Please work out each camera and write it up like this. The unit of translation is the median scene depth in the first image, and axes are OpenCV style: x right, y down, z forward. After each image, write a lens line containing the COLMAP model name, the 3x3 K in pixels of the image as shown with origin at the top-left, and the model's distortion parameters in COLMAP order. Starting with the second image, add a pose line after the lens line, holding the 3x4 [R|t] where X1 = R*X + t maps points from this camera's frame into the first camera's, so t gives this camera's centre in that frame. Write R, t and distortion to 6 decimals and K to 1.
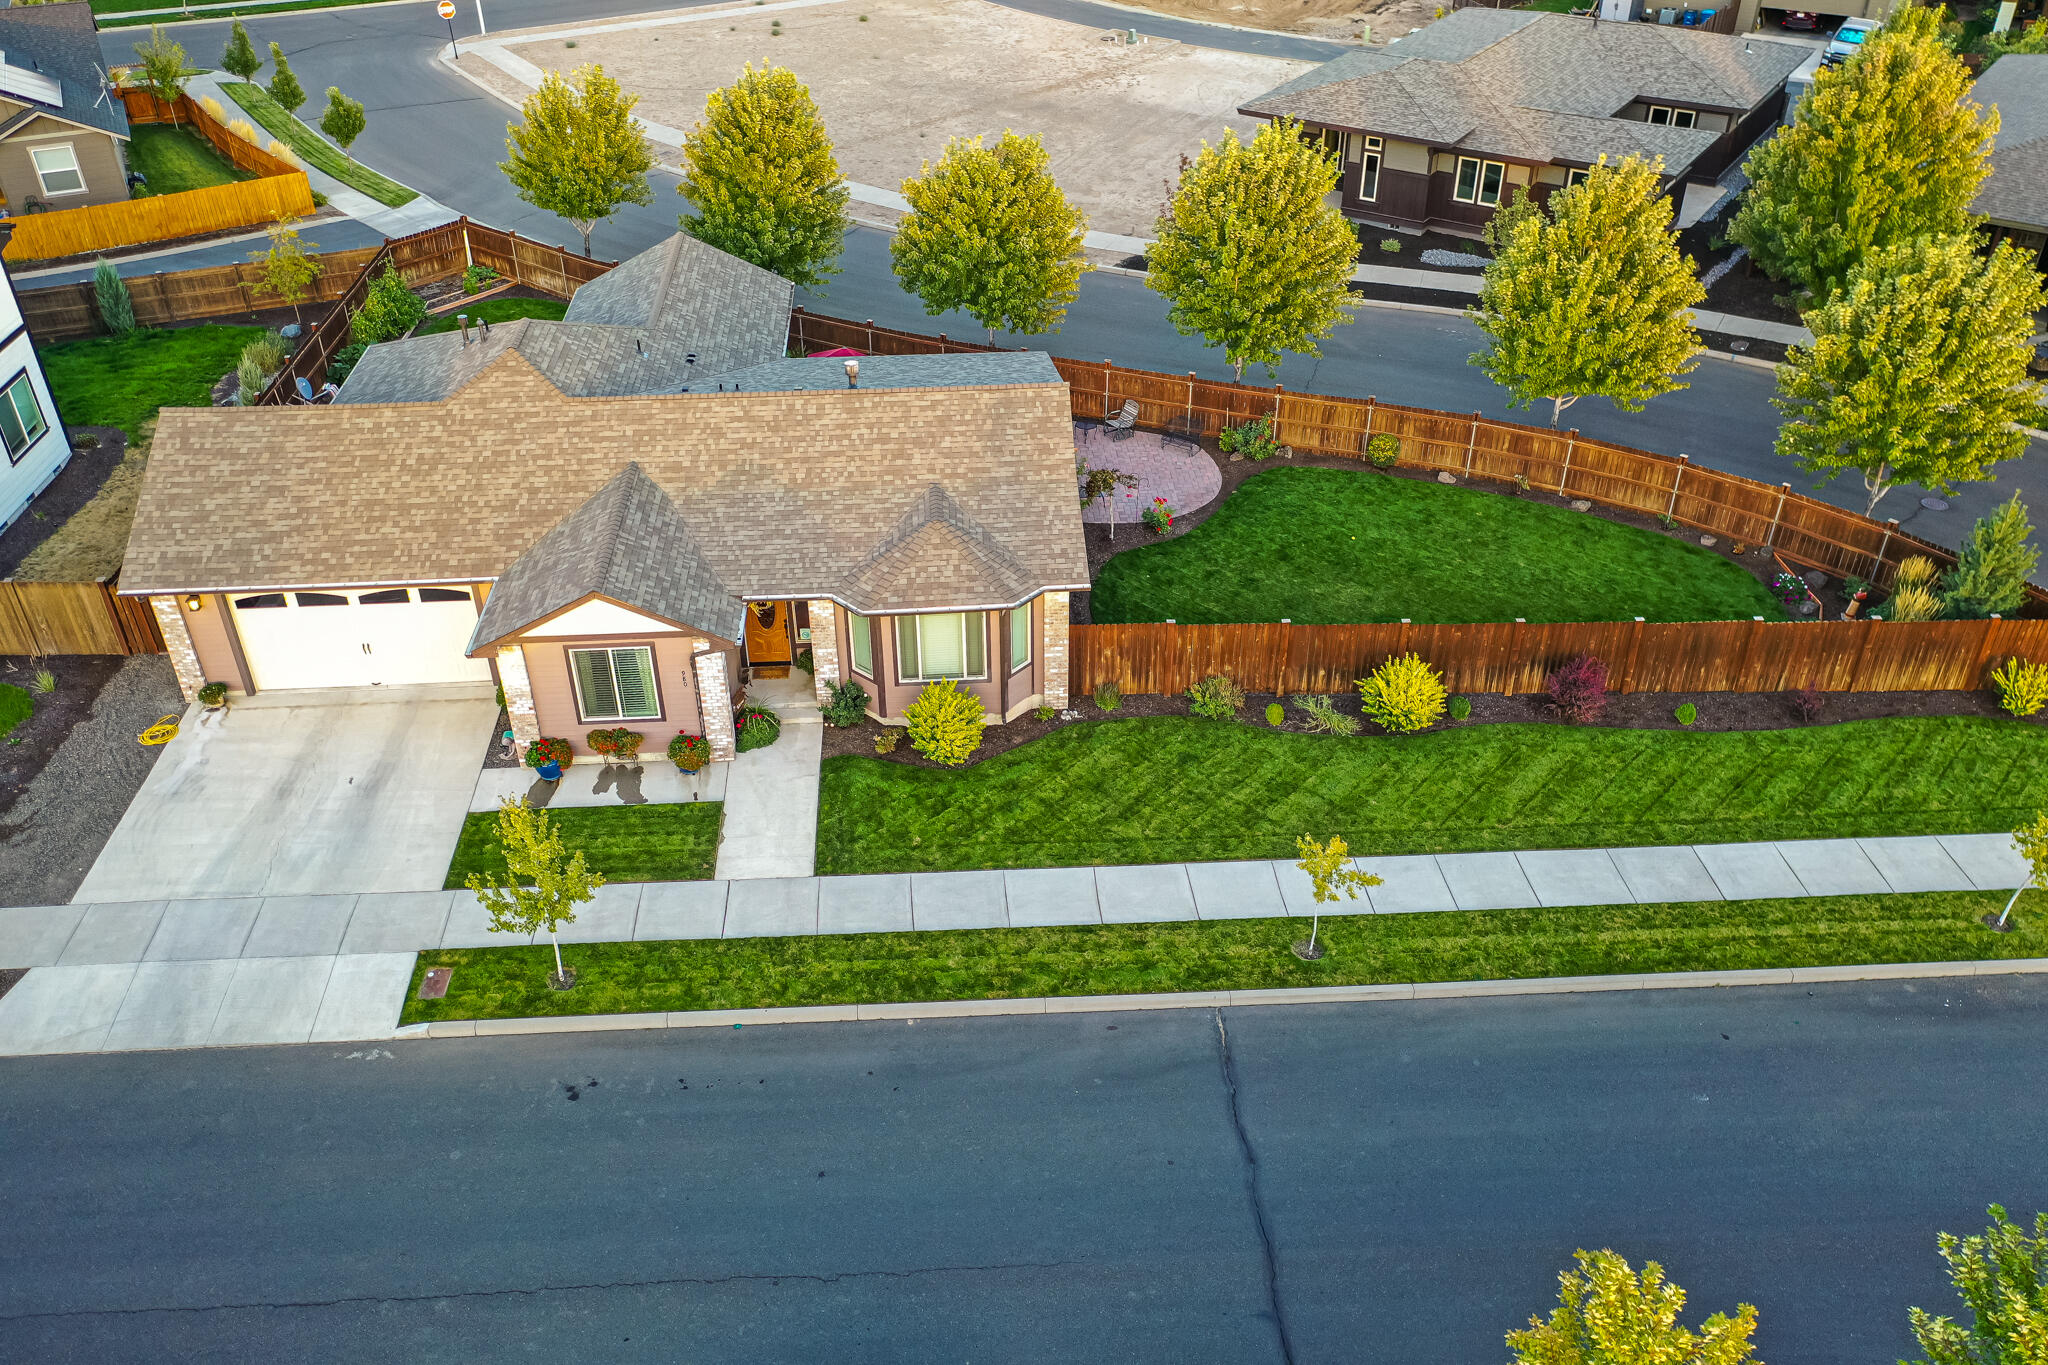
lens RADIAL K [[1631.1, 0, 1018.0], [0, 1631.1, 692.7], [0, 0, 1]] dist [0.006780, 0.009045]
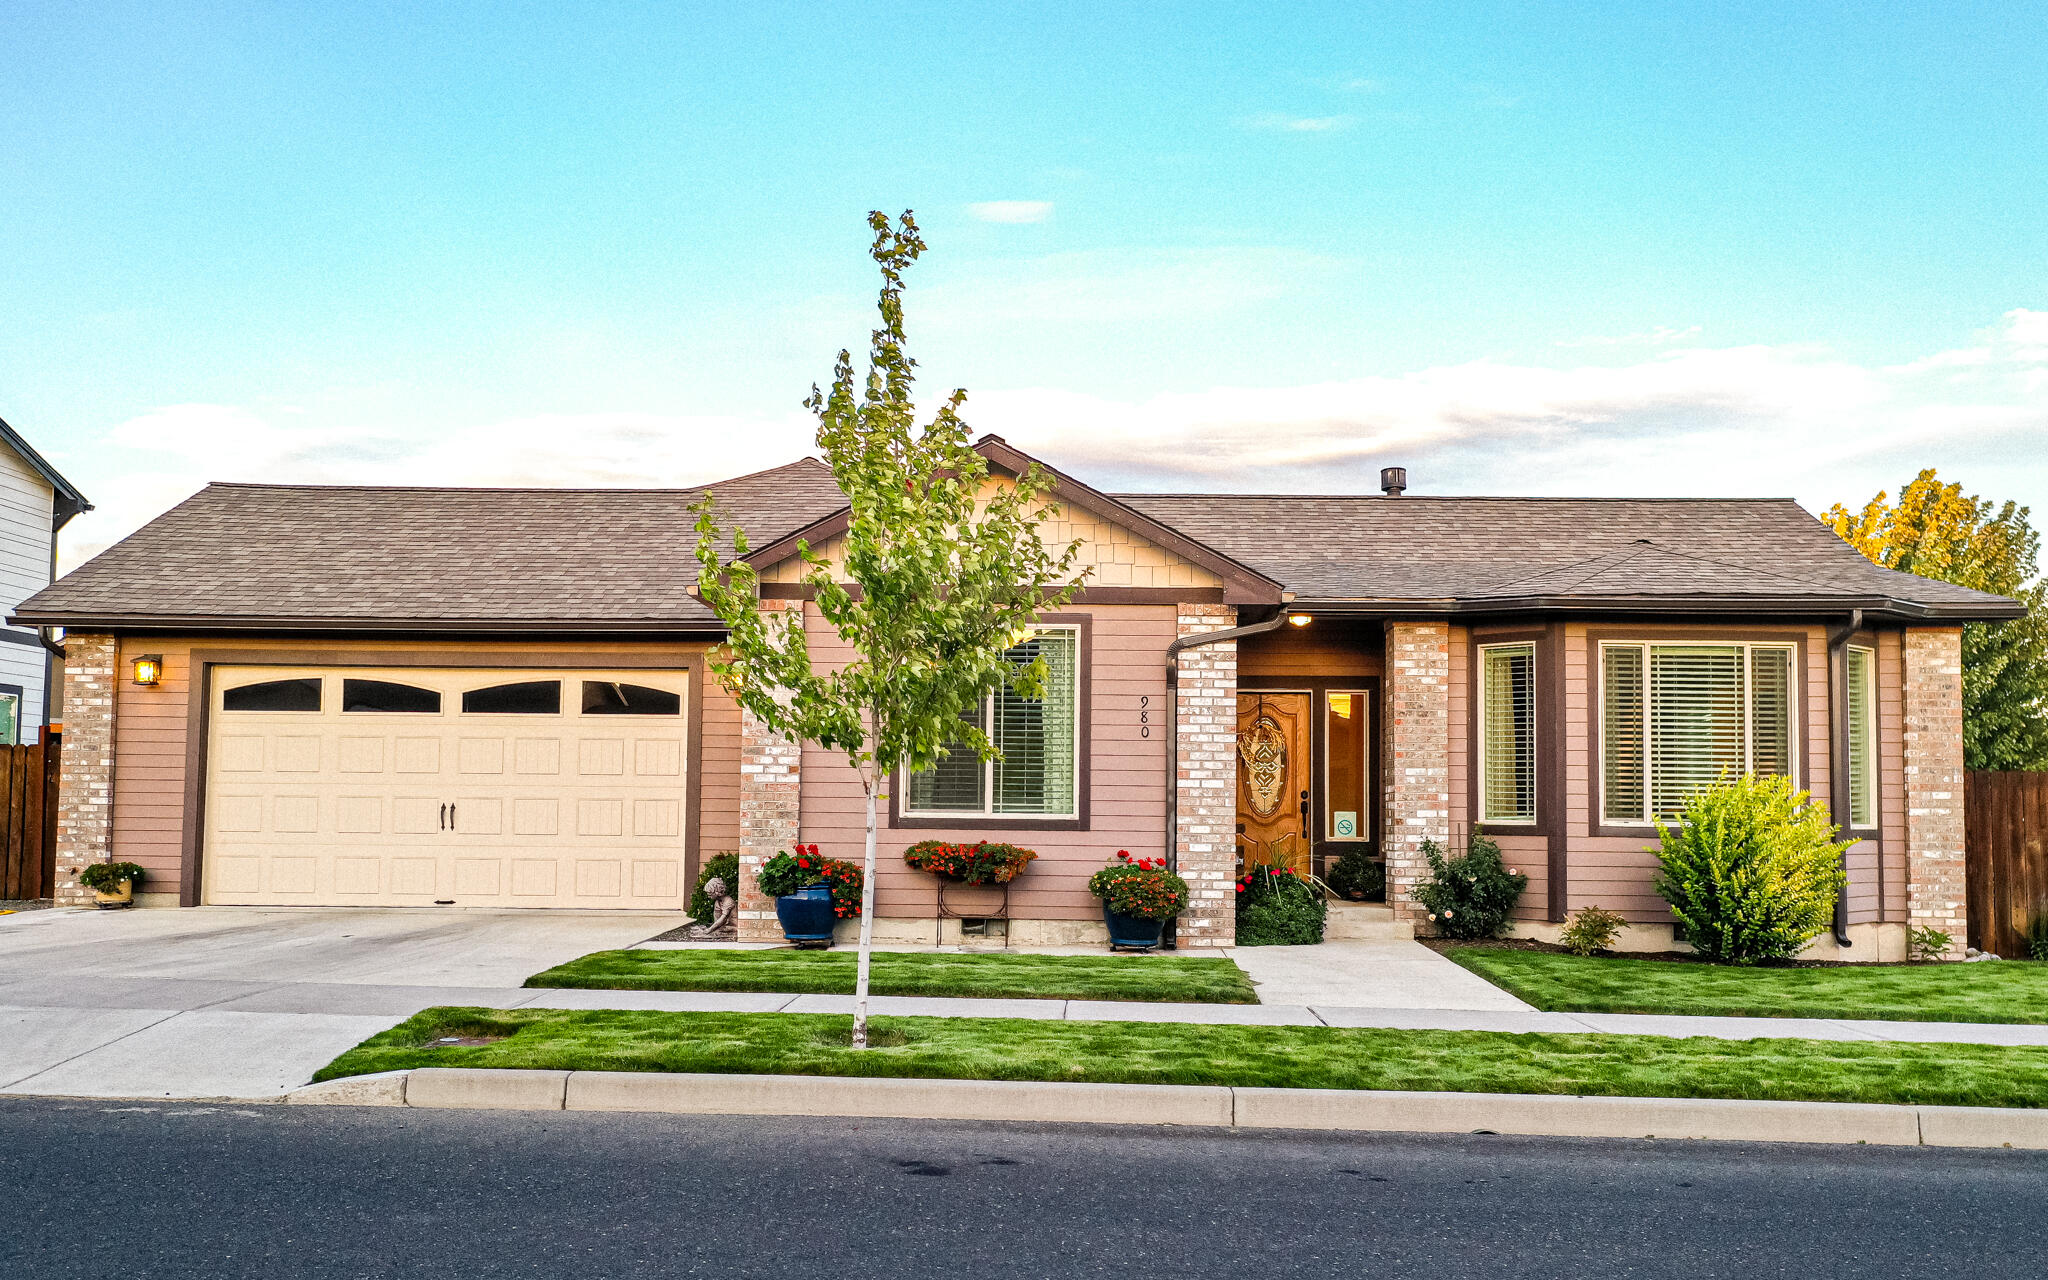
lens RADIAL K [[1824.4, 0, 1043.2], [0, 1824.4, 718.7], [0, 0, 1]] dist [0.004085, 0.018414]
pose [[0.996417, 0.013093, -0.083562, -0.181274], [-0.061636, 0.788957, -0.611349, 0.281668], [0.057923, 0.614309, 0.786937, 0.579589]]
